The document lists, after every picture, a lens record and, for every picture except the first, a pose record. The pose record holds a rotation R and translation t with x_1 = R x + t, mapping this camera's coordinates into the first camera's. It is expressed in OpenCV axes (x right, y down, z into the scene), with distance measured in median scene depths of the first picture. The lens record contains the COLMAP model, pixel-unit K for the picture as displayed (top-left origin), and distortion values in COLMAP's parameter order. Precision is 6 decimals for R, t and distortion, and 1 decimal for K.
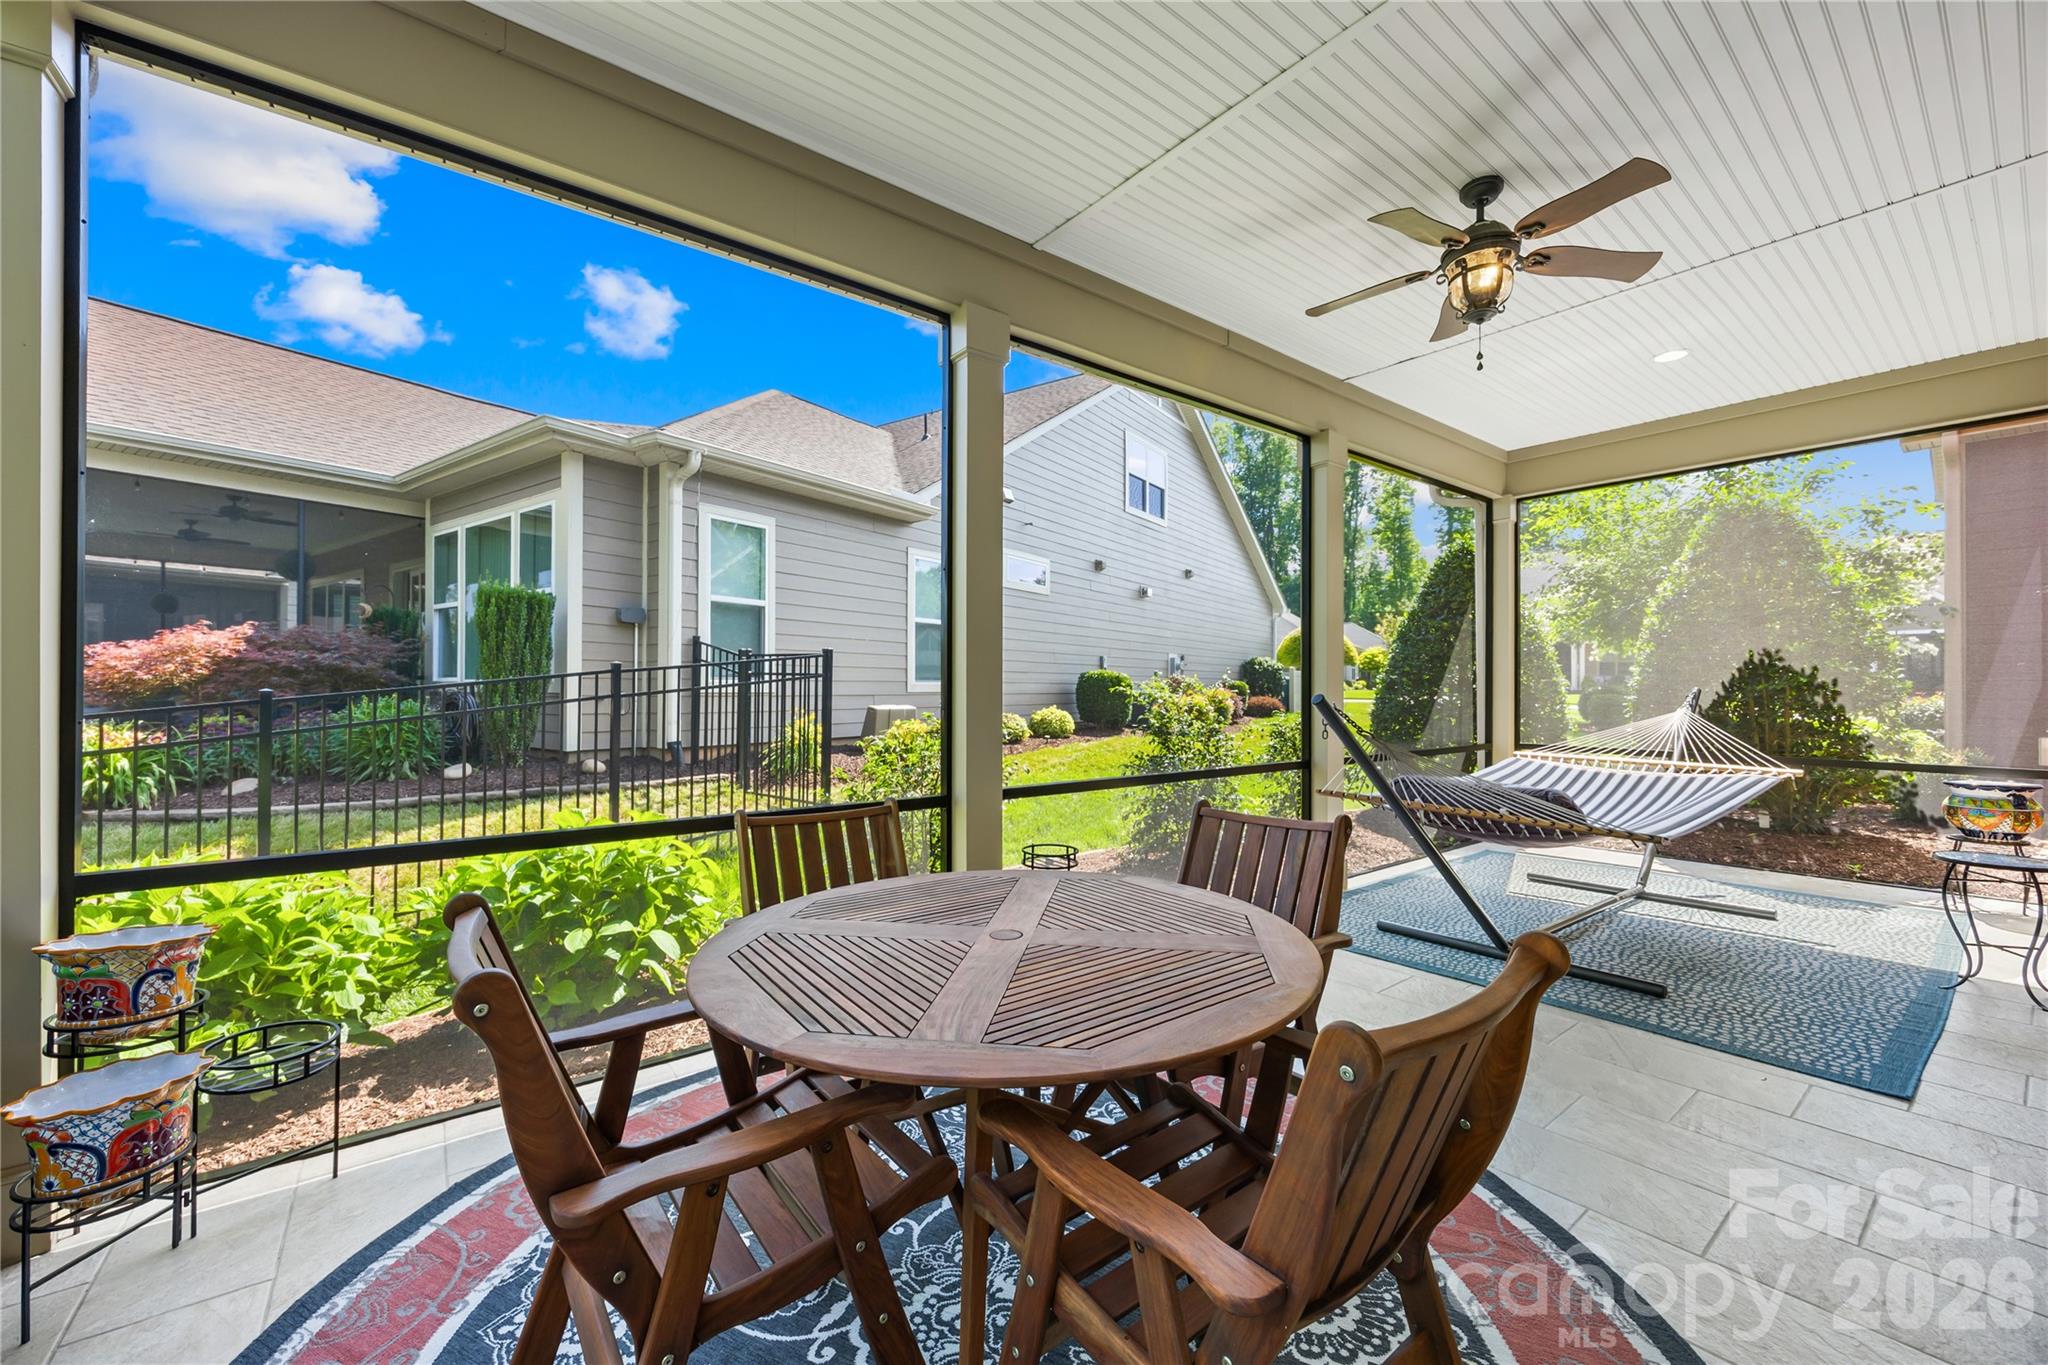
lens RADIAL K [[828.1, 0, 1040.1], [0, 828.1, 661.7], [0, 0, 1]] dist [-0.002668, -0.000218]
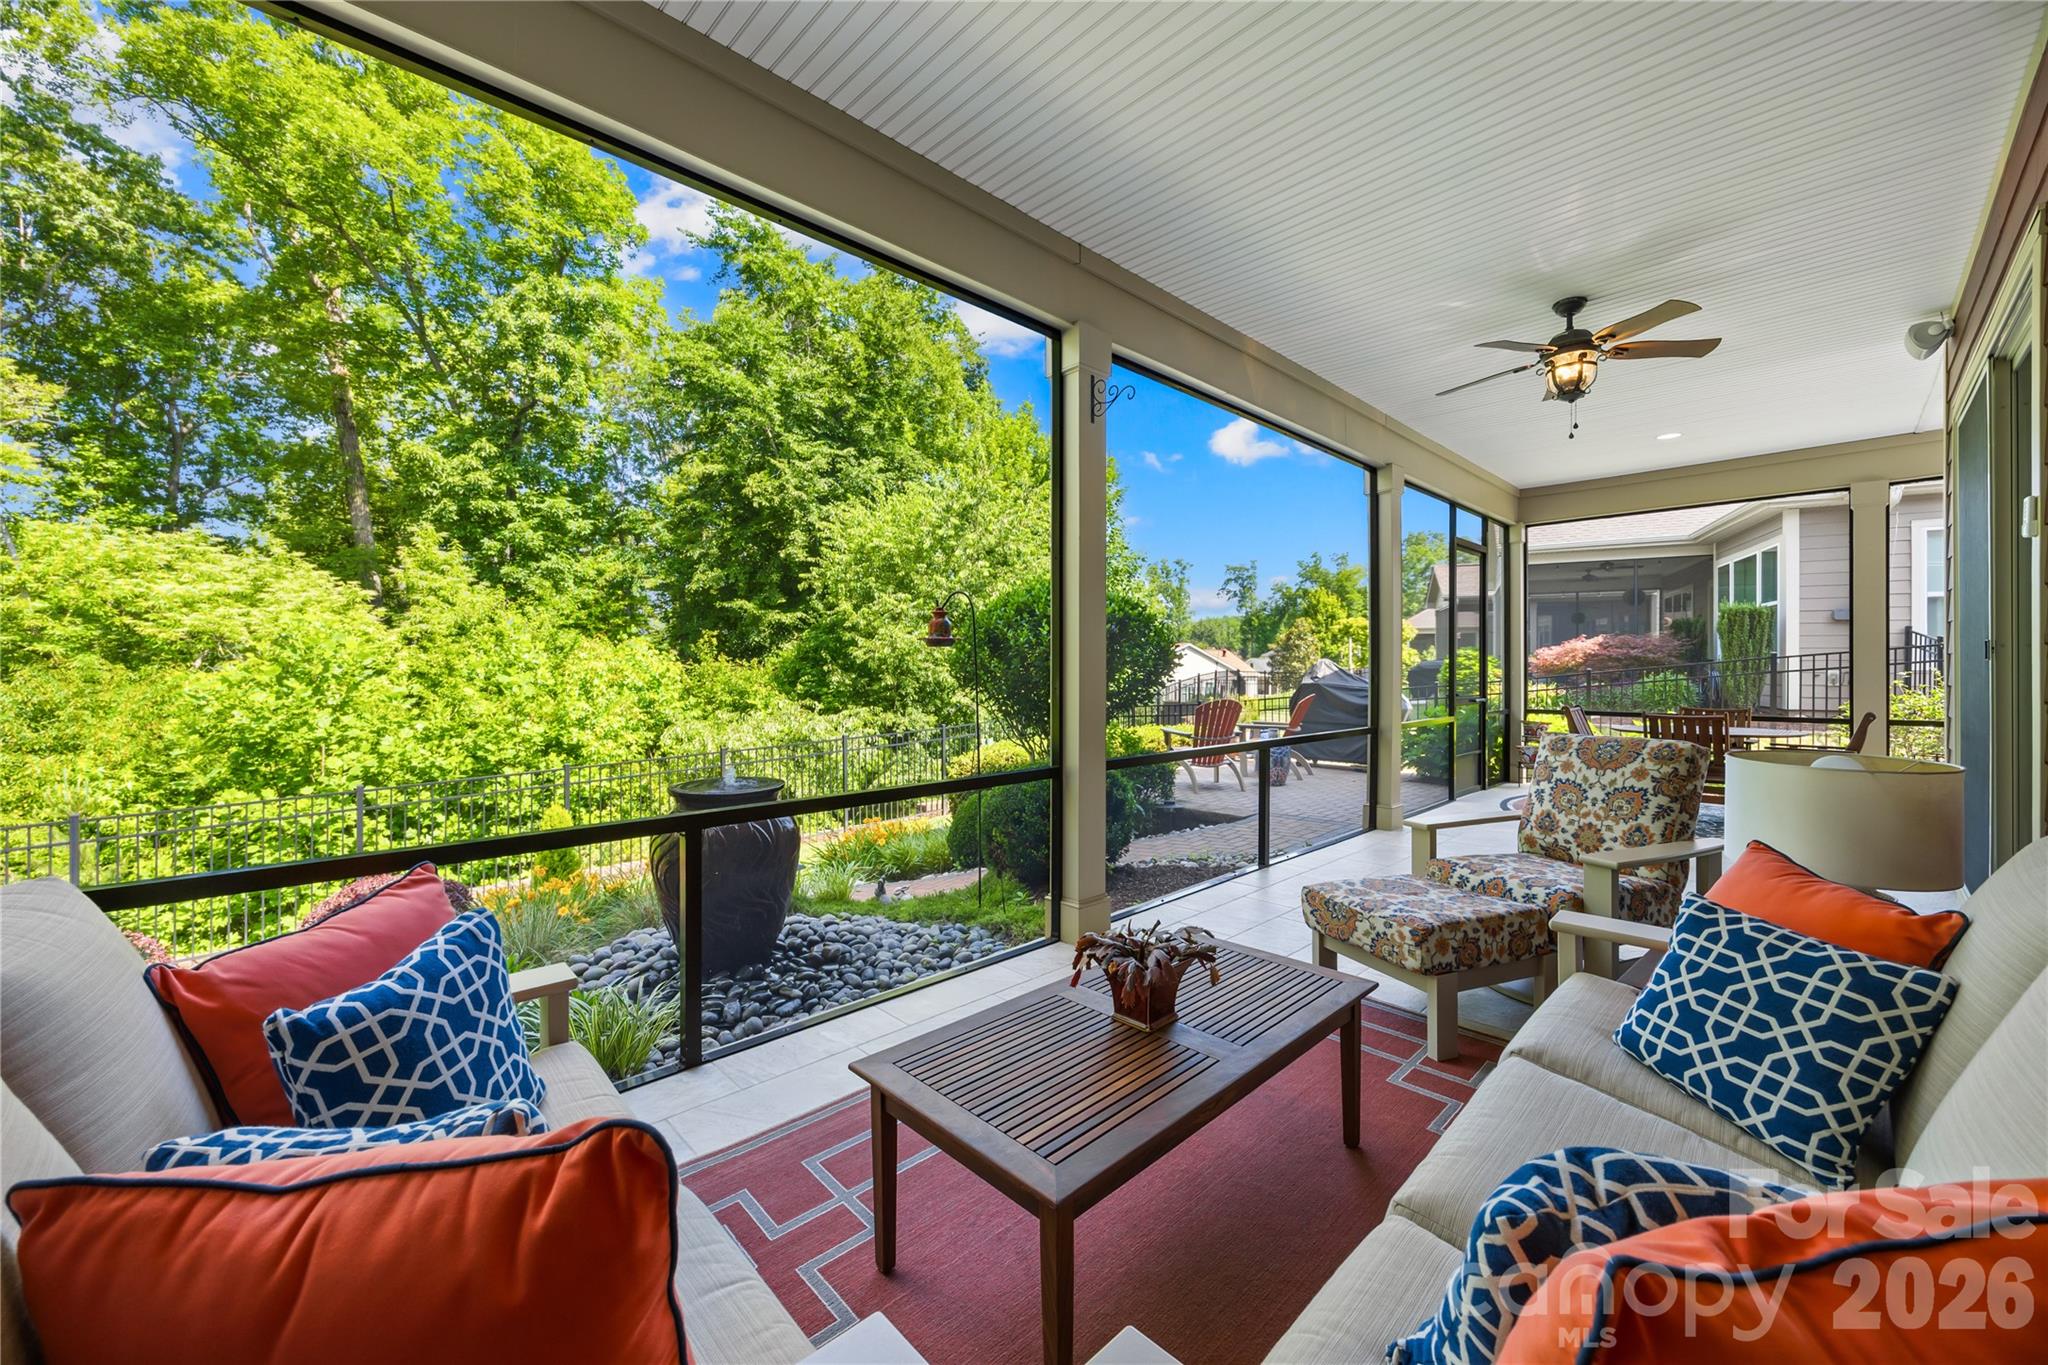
lens RADIAL K [[782.4, 0, 1018.7], [0, 782.4, 676.2], [0, 0, 1]] dist [-0.000606, 0.000139]
pose [[0.120037, 0.004380, -0.992760, 0.660733], [0.035118, 0.999346, 0.008655, -0.013986], [0.992148, -0.035903, 0.119805, -0.549451]]
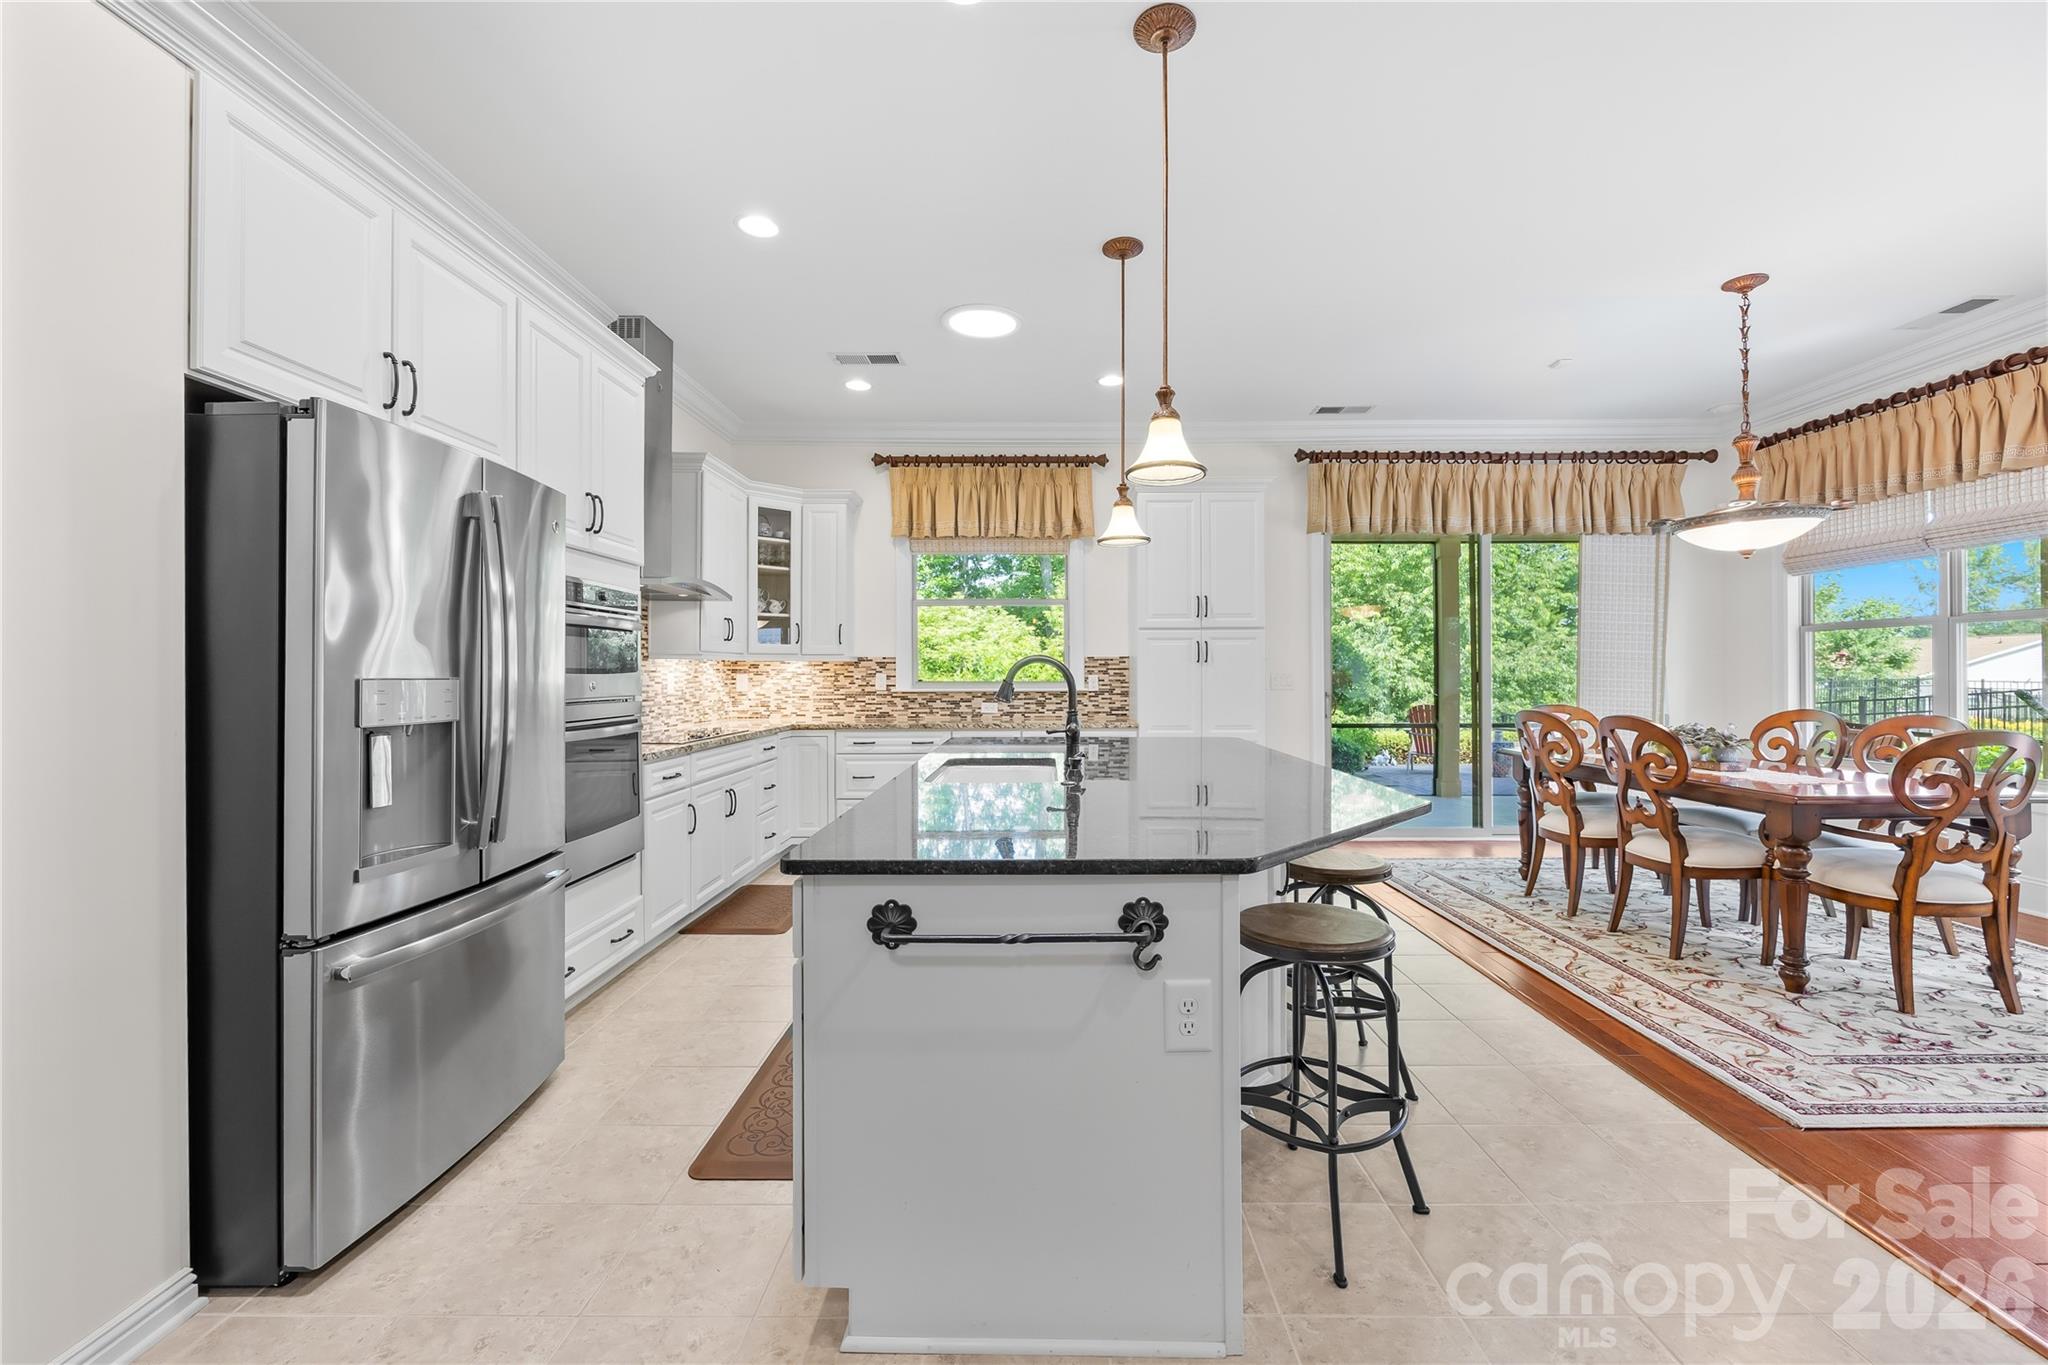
lens RADIAL K [[821.5, 0, 1046.0], [0, 821.5, 669.9], [0, 0, 1]] dist [-0.001348, -0.000168]
pose [[-0.587135, -0.006902, -0.809460, 1.162517], [0.027448, 0.999219, -0.028430, -0.003076], [0.809024, -0.038910, -0.586486, 0.093350]]
